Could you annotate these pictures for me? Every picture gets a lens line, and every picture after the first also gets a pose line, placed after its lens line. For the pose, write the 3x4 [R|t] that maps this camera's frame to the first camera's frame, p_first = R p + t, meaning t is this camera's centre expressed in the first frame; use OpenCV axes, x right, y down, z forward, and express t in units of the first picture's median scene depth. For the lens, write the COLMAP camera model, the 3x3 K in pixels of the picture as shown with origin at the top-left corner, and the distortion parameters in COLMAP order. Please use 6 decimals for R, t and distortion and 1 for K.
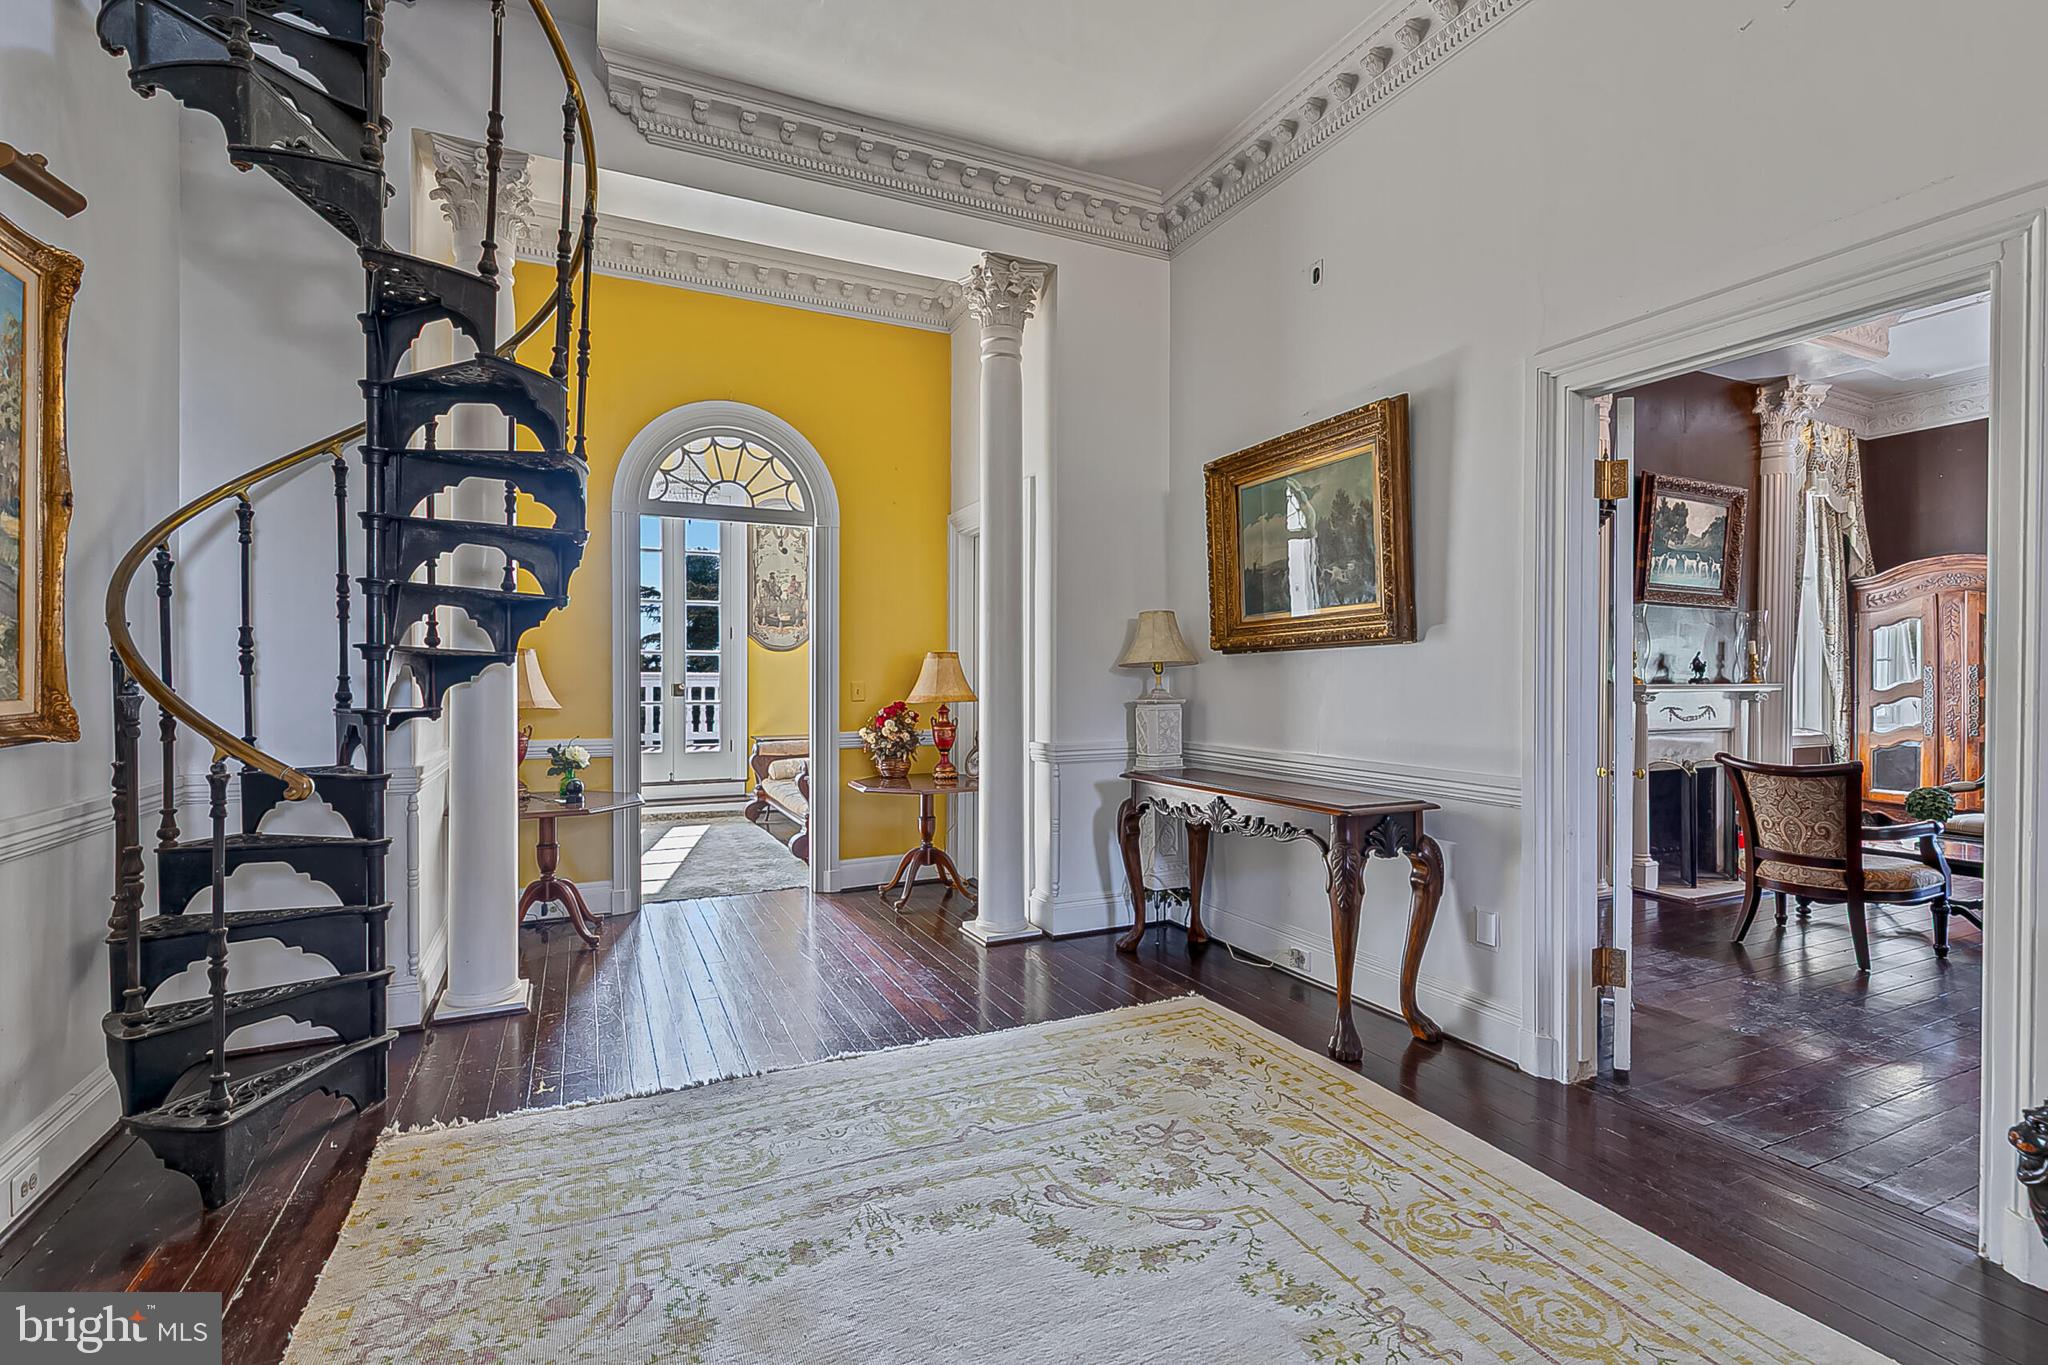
lens RADIAL K [[920.3, 0, 1028.8], [0, 920.3, 686.5], [0, 0, 1]] dist [0.003801, -0.000439]
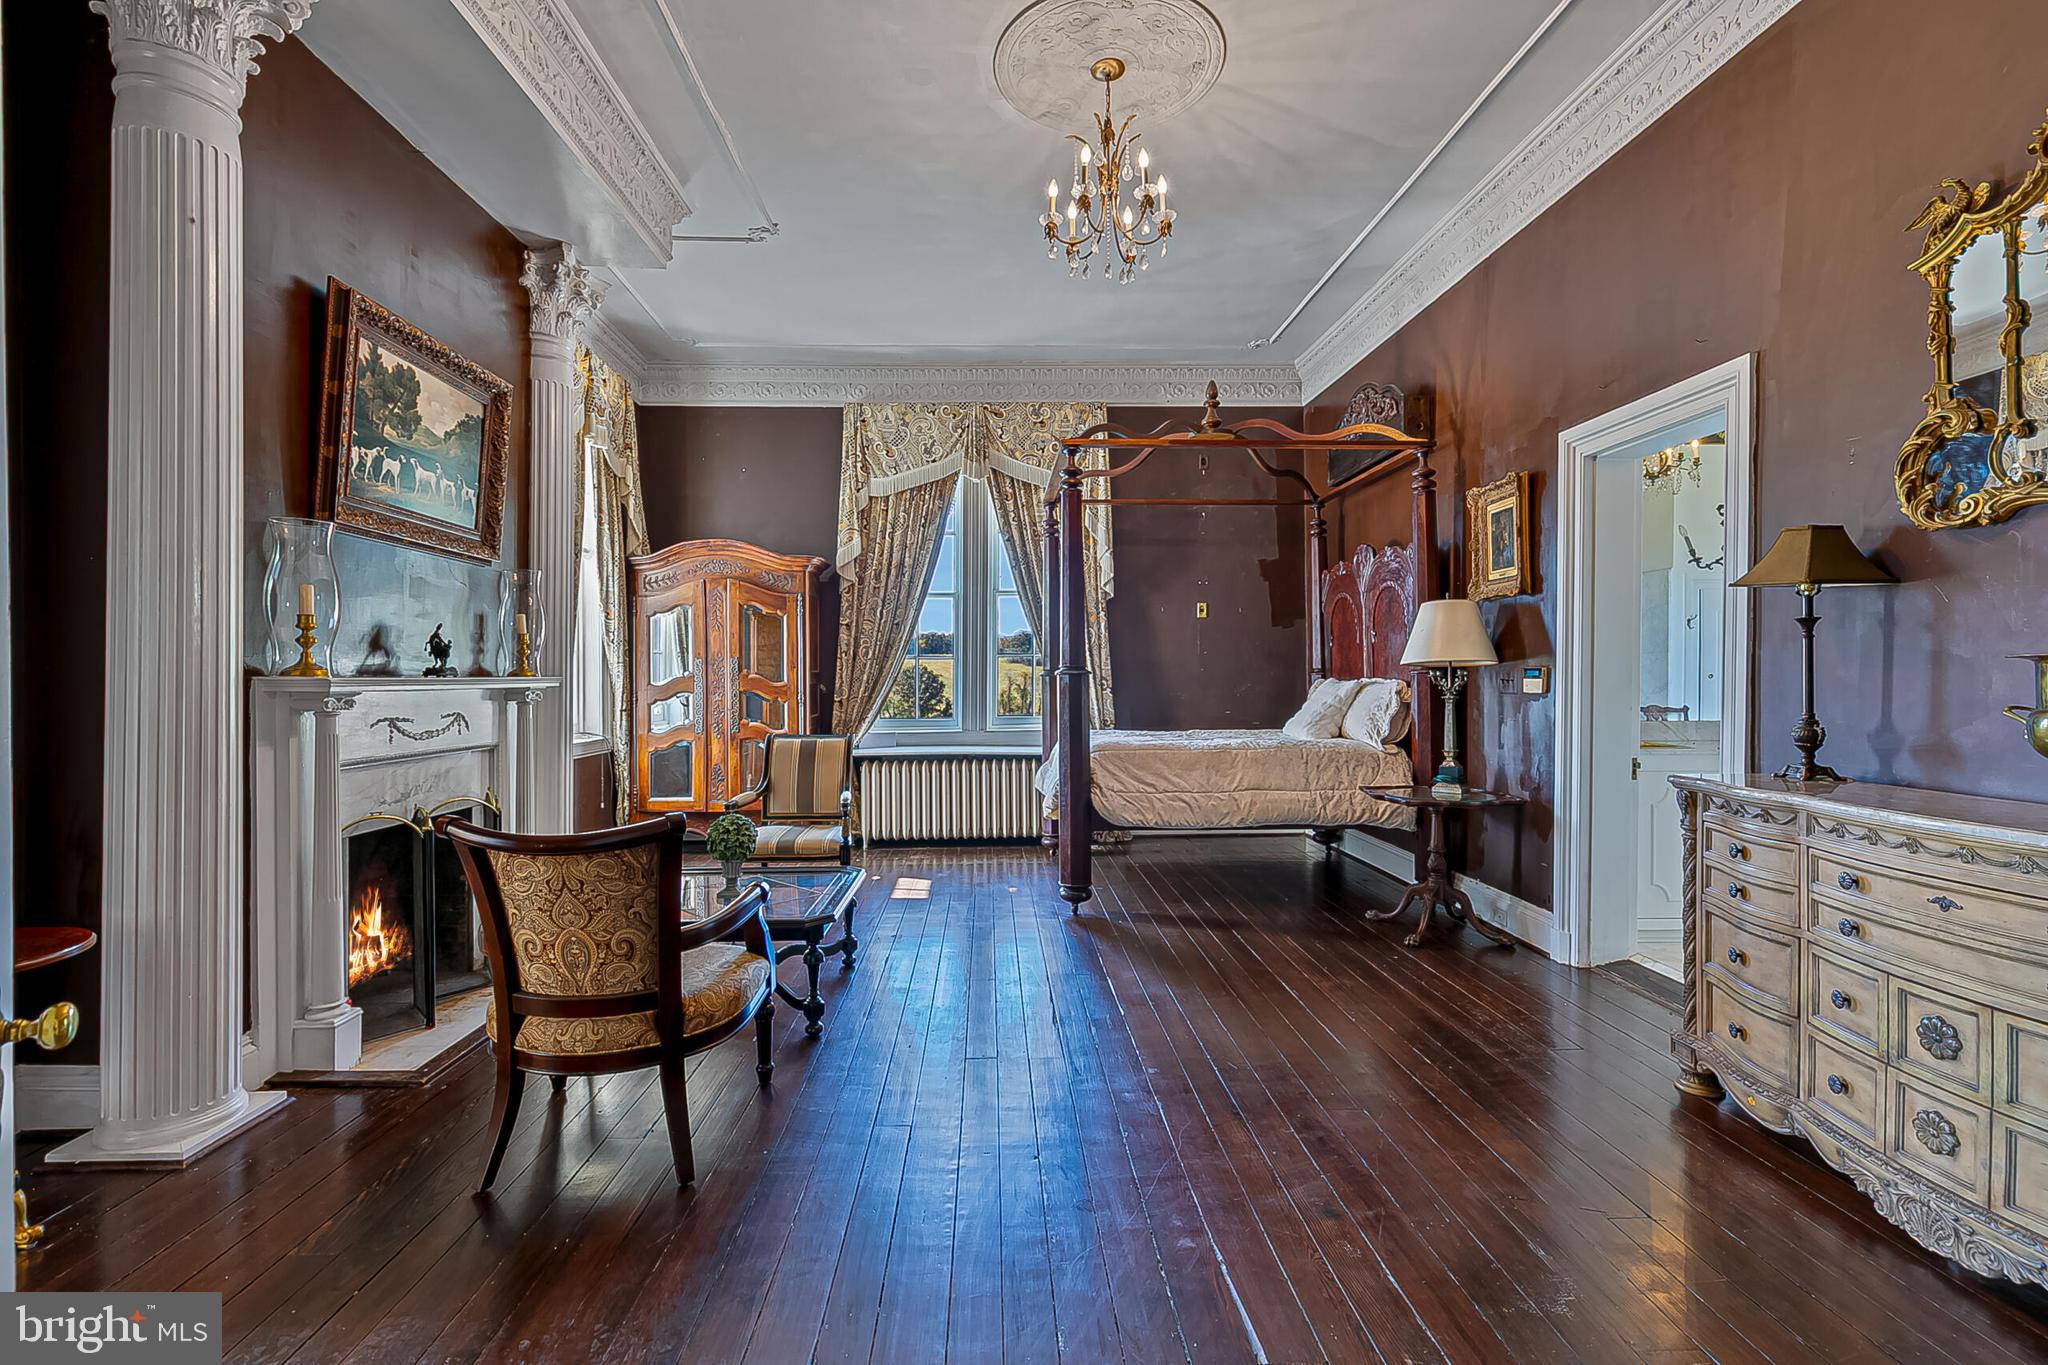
lens RADIAL K [[920.3, 0, 1014.9], [0, 920.3, 680.6], [0, 0, 1]] dist [0.003801, -0.000439]
pose [[0.417252, -0.004210, 0.908781, 0.320890], [0.007374, 0.999972, 0.001247, 0.001353], [-0.908761, 0.006181, 0.417271, 0.388862]]
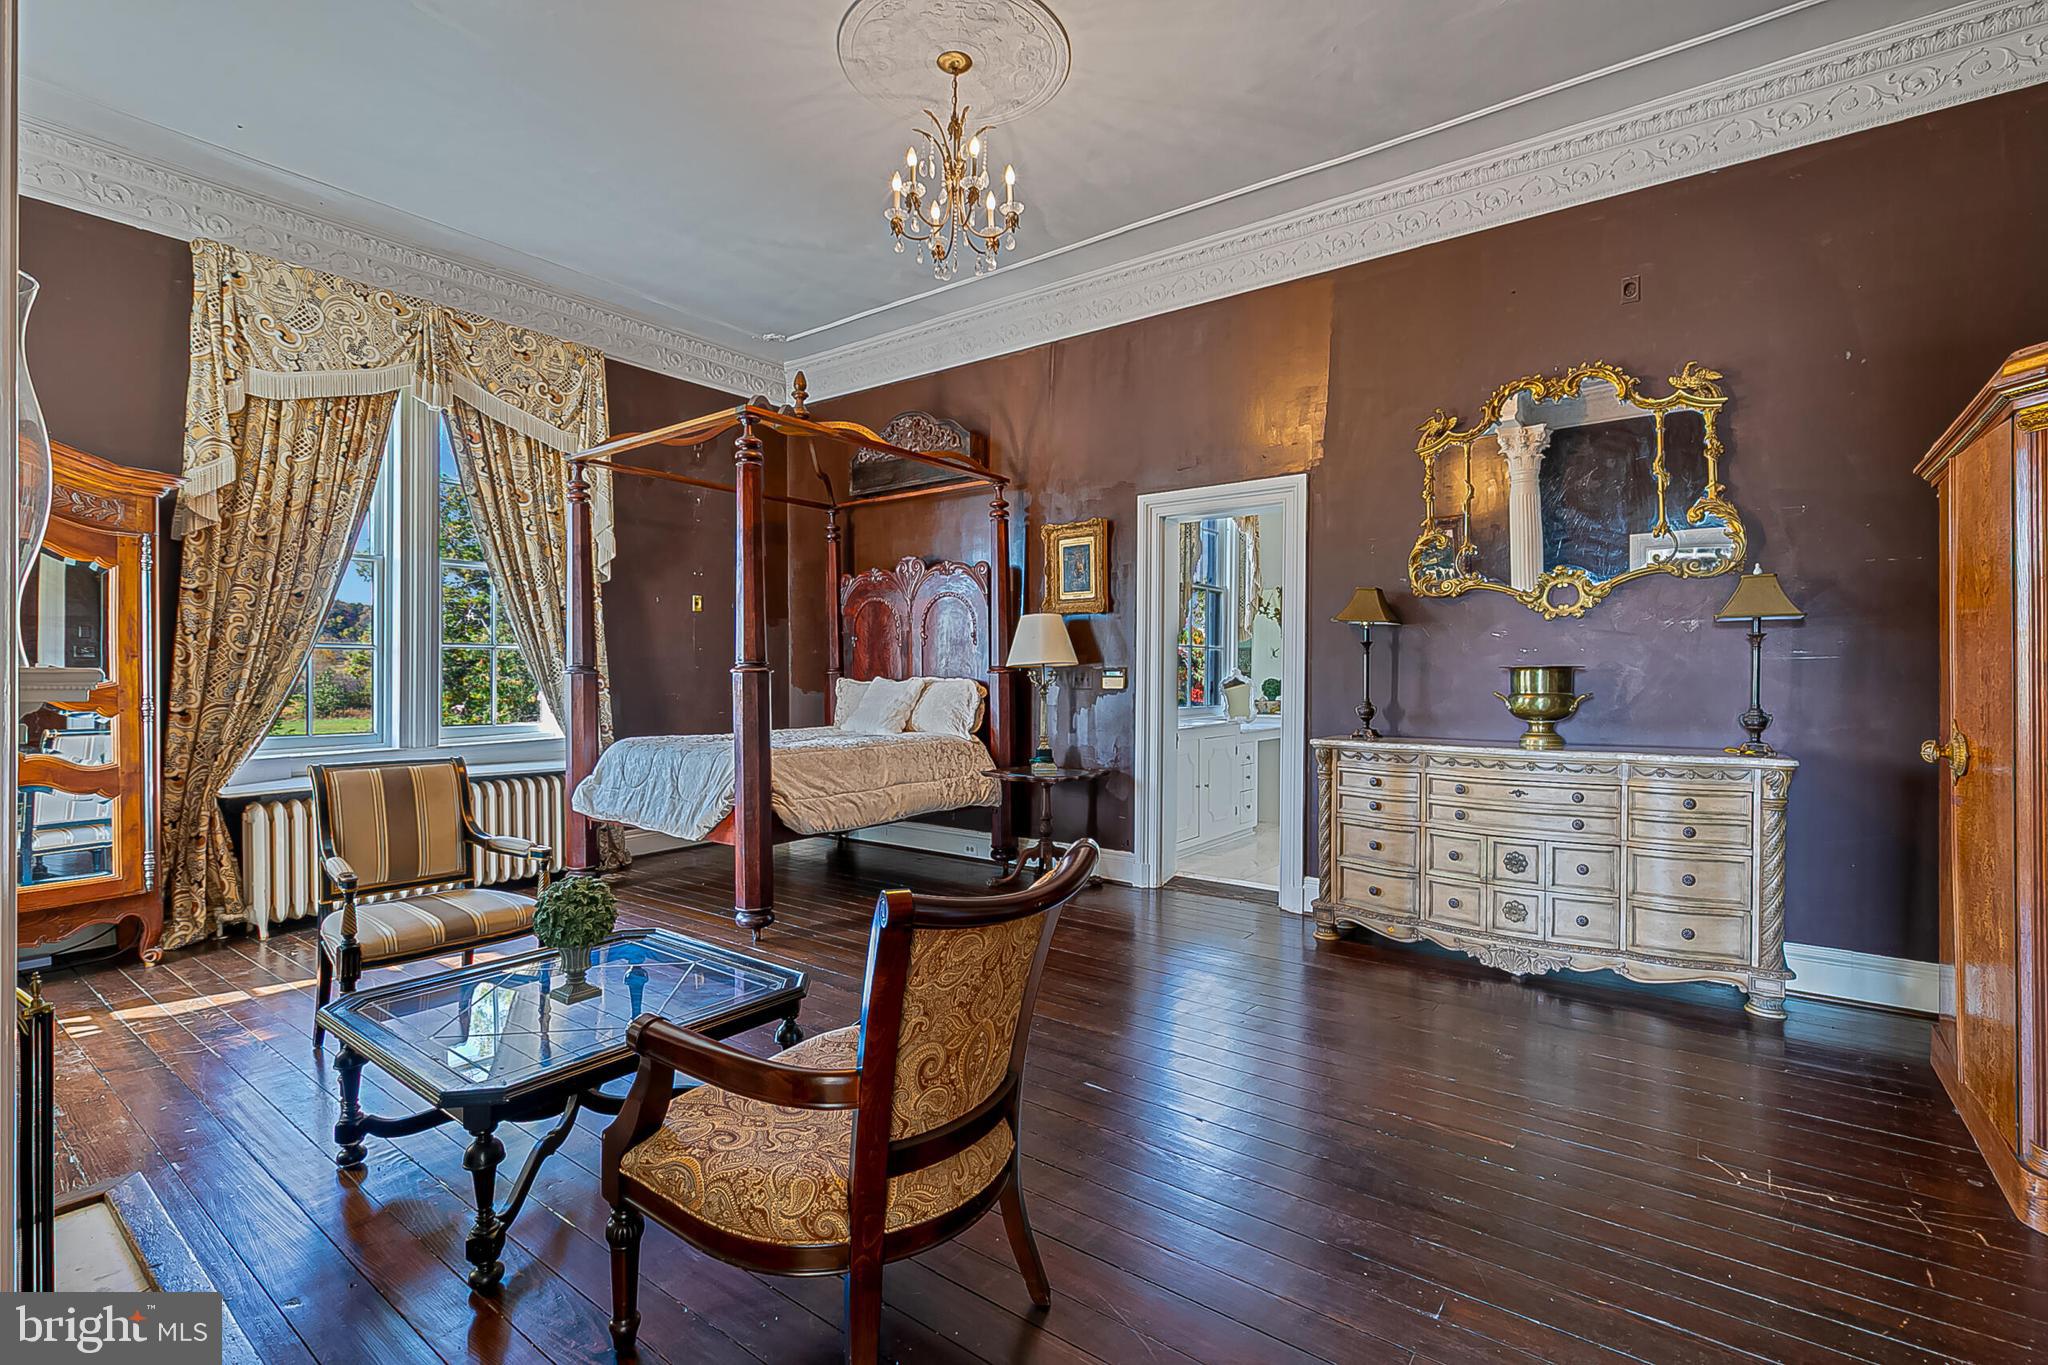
lens RADIAL K [[920.3, 0, 1016.9], [0, 920.3, 681.2], [0, 0, 1]] dist [0.003801, -0.000439]
pose [[-0.451219, -0.006296, 0.892391, 0.342663], [0.003834, 0.999952, 0.008993, -0.001331], [-0.892405, 0.007479, -0.451173, 0.810064]]
